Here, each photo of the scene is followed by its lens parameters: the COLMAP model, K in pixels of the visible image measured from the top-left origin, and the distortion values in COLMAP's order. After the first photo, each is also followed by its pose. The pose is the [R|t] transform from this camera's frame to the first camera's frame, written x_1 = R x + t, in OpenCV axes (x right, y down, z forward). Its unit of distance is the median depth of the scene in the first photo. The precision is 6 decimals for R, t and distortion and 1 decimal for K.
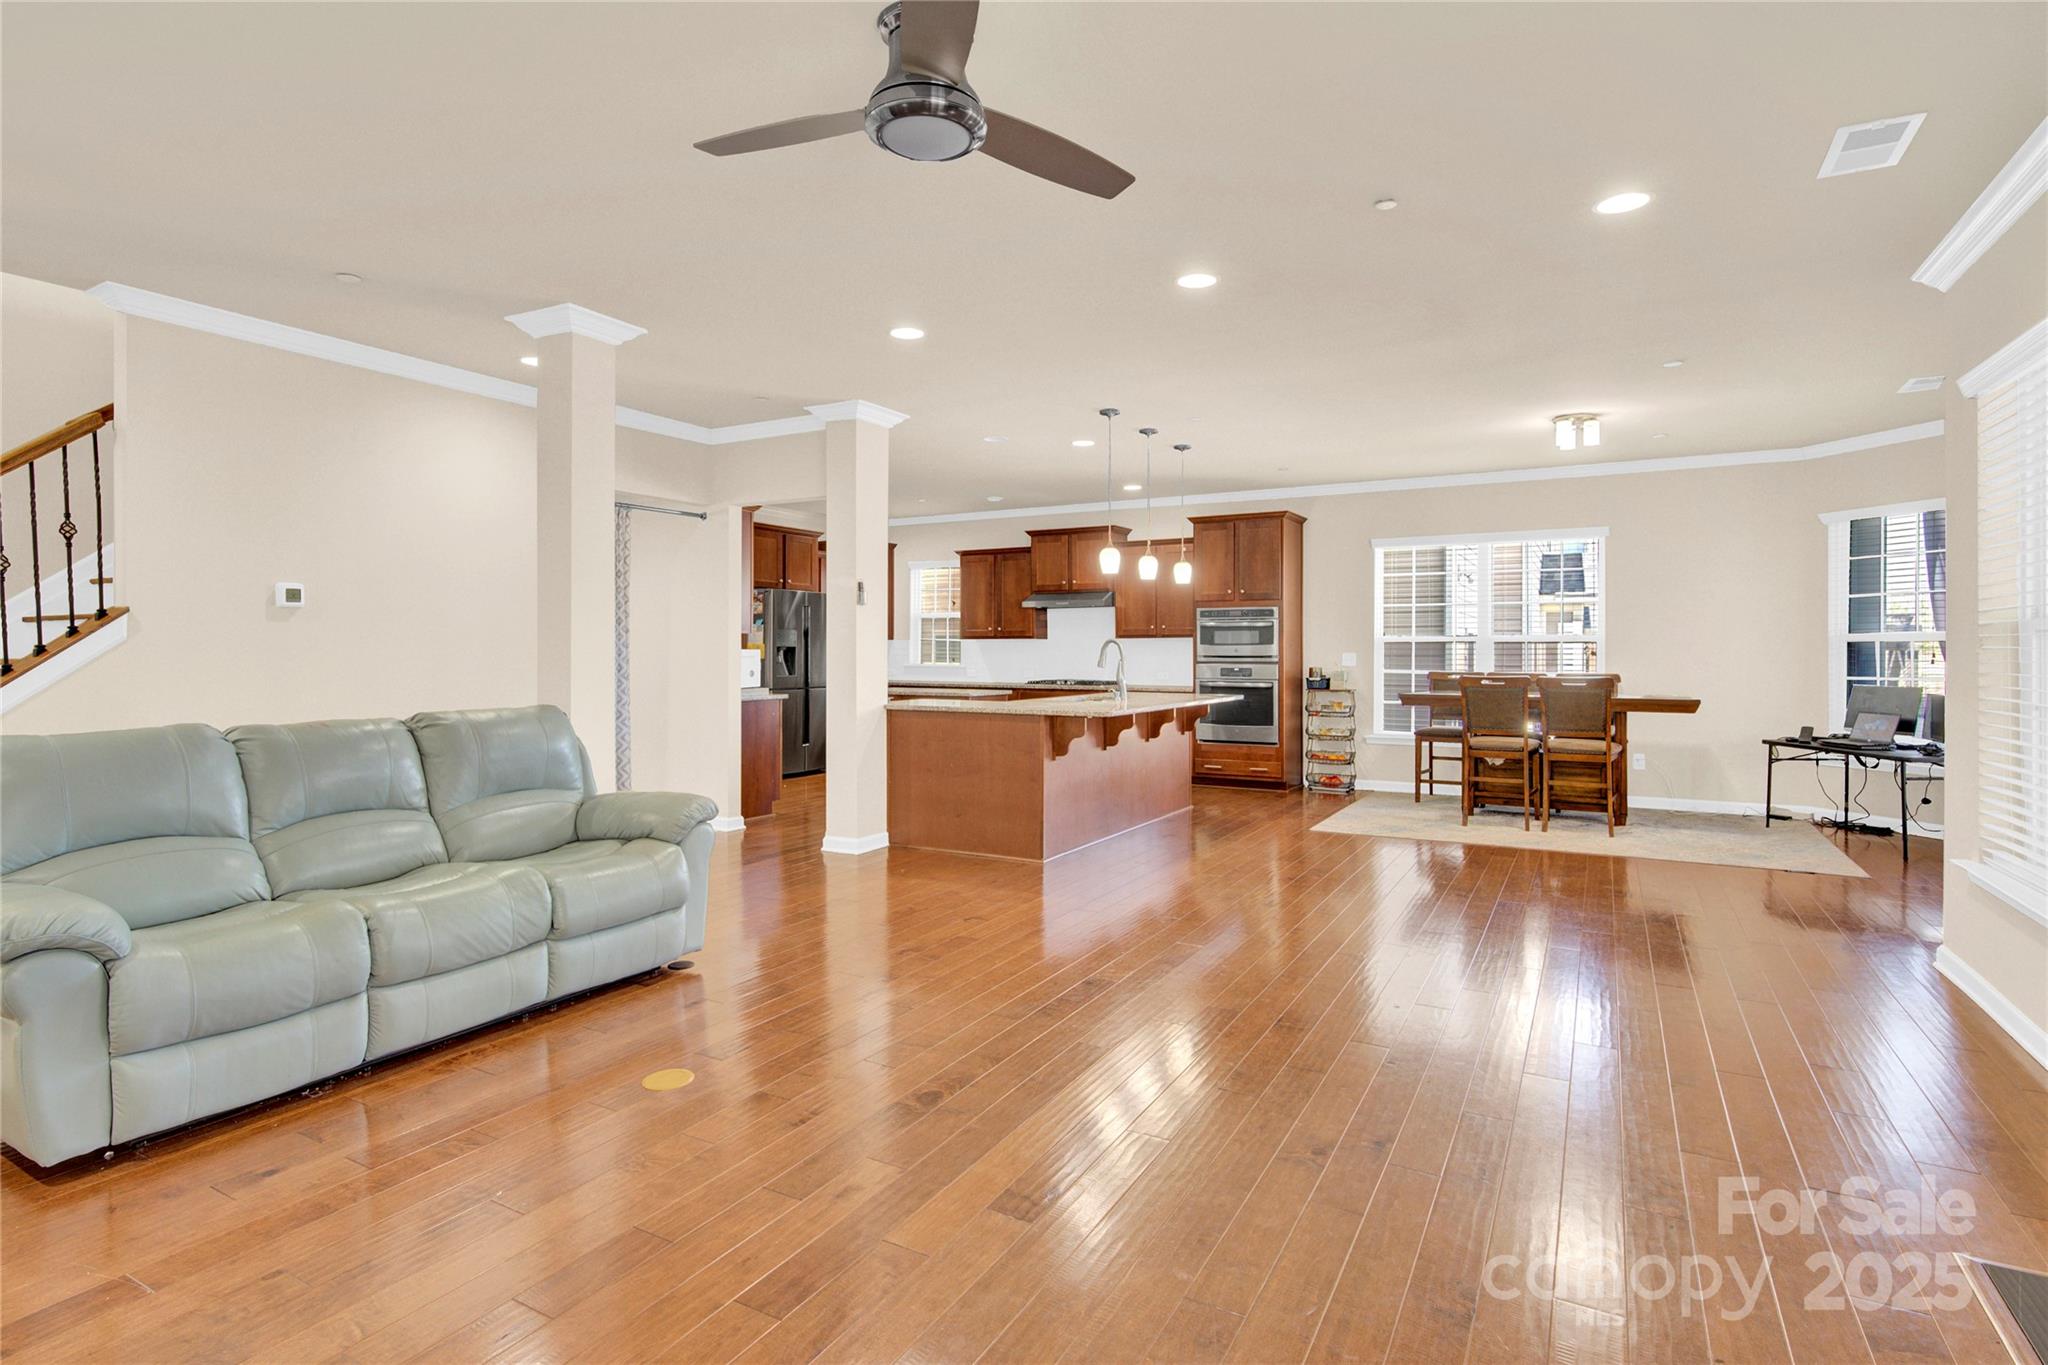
lens RADIAL K [[1017.3, 0, 1030.1], [0, 1017.3, 652.3], [0, 0, 1]] dist [-0.002265, -0.000798]
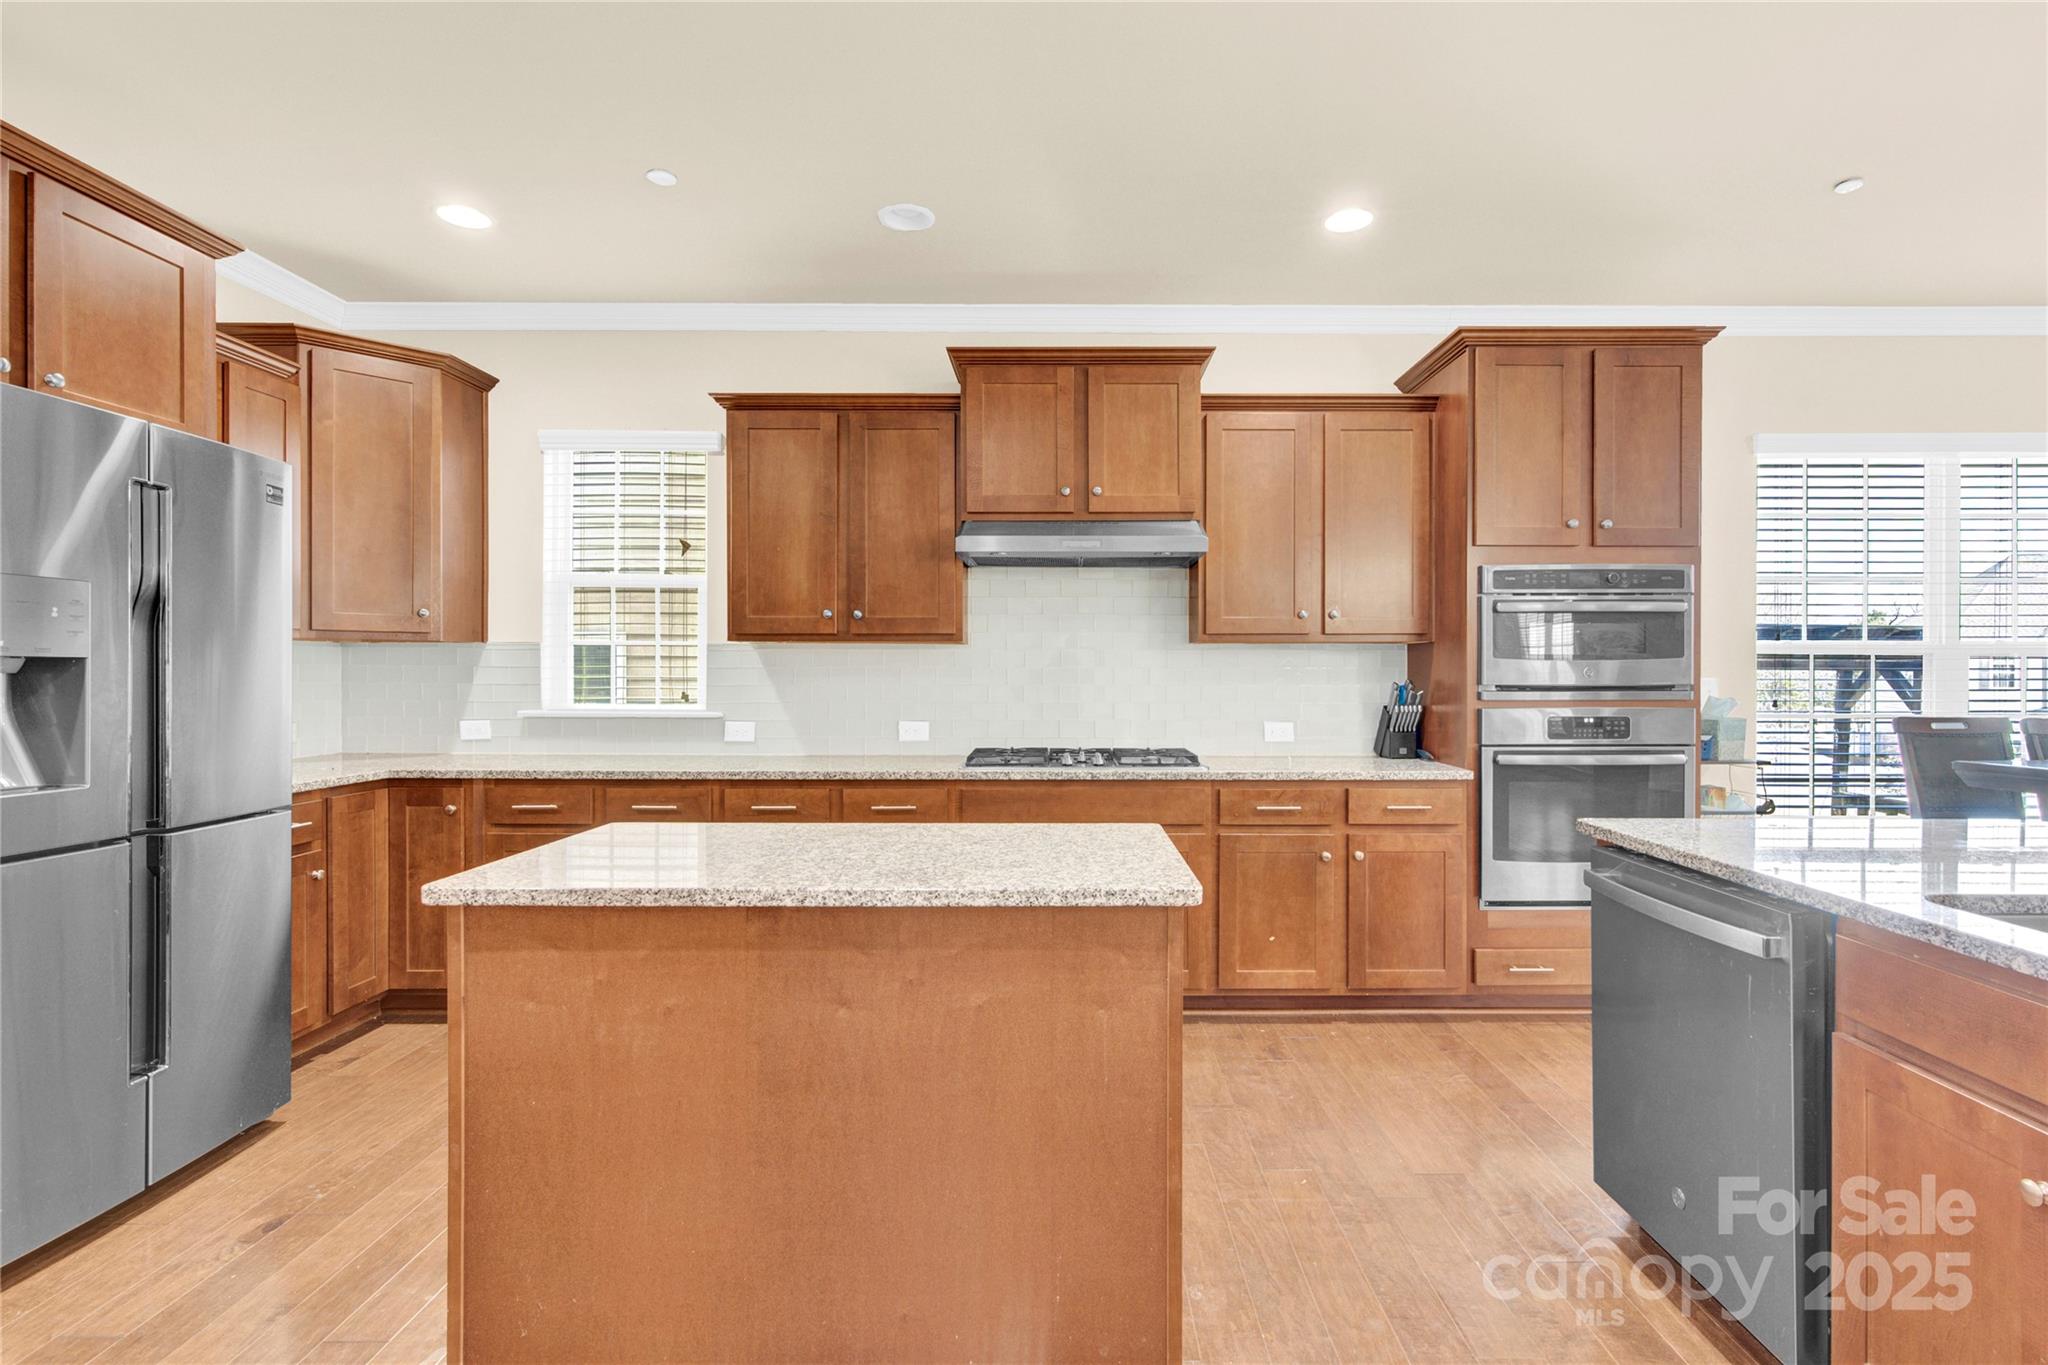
lens RADIAL K [[964.8, 0, 1037.0], [0, 964.8, 698.4], [0, 0, 1]] dist [0.000878, 0.000379]
pose [[0.870339, -0.002289, 0.492448, -0.170927], [0.000582, 0.999993, 0.003620, 0.006851], [-0.492453, -0.002864, 0.870334, 0.789597]]
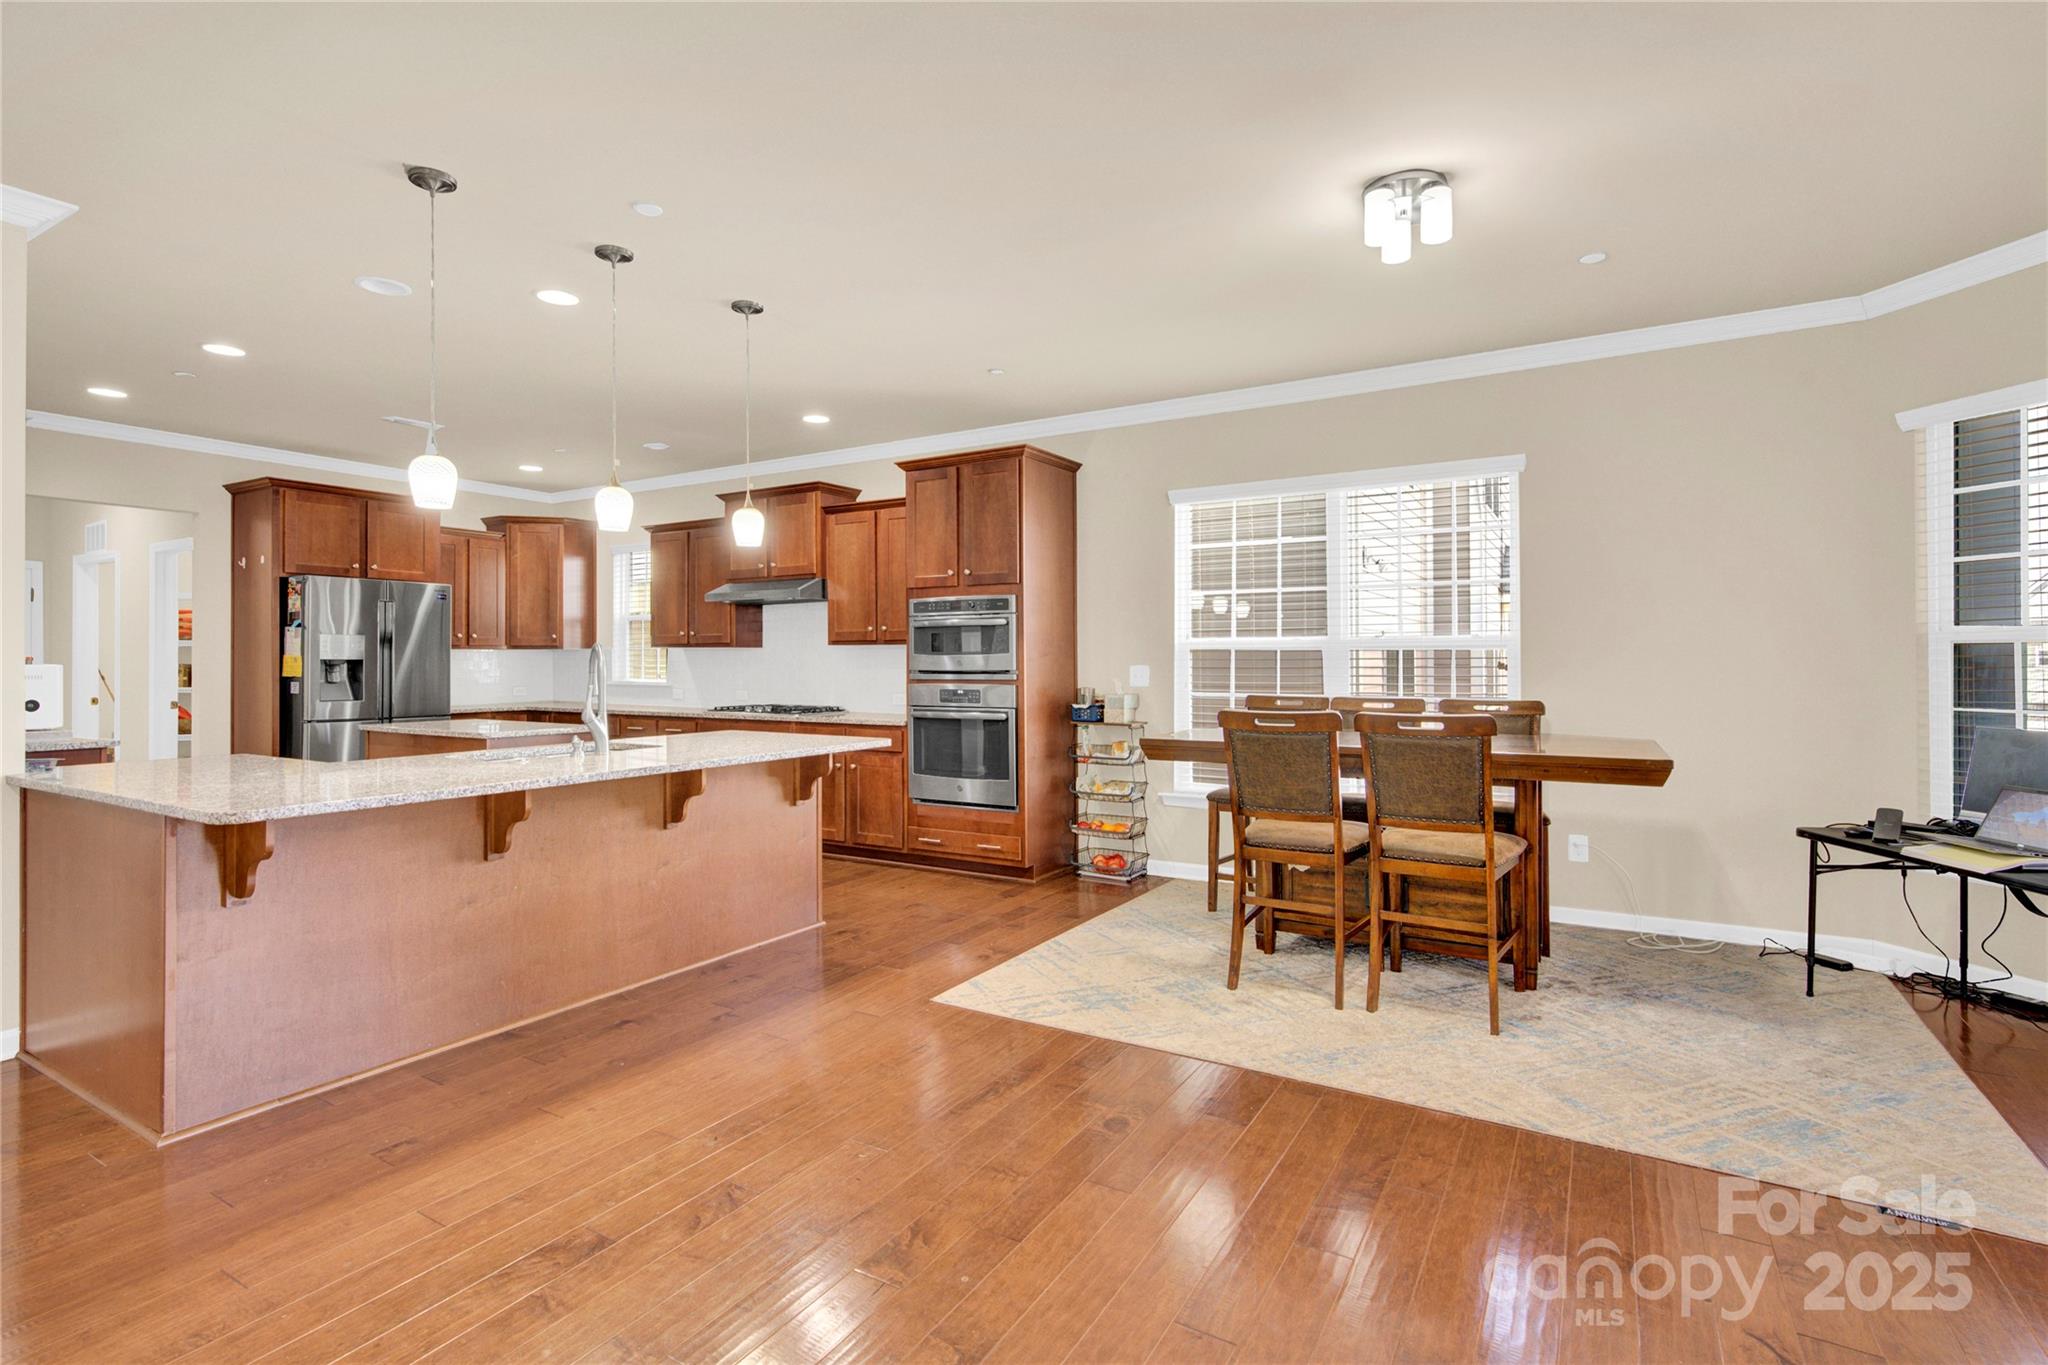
lens RADIAL K [[971.0, 0, 1030.9], [0, 971.0, 659.1], [0, 0, 1]] dist [0.002537, 0.001693]
pose [[0.999607, -0.003393, -0.027812, 0.268718], [0.003265, 0.999984, -0.004654, -0.001081], [0.027827, 0.004561, 0.999602, 0.385227]]
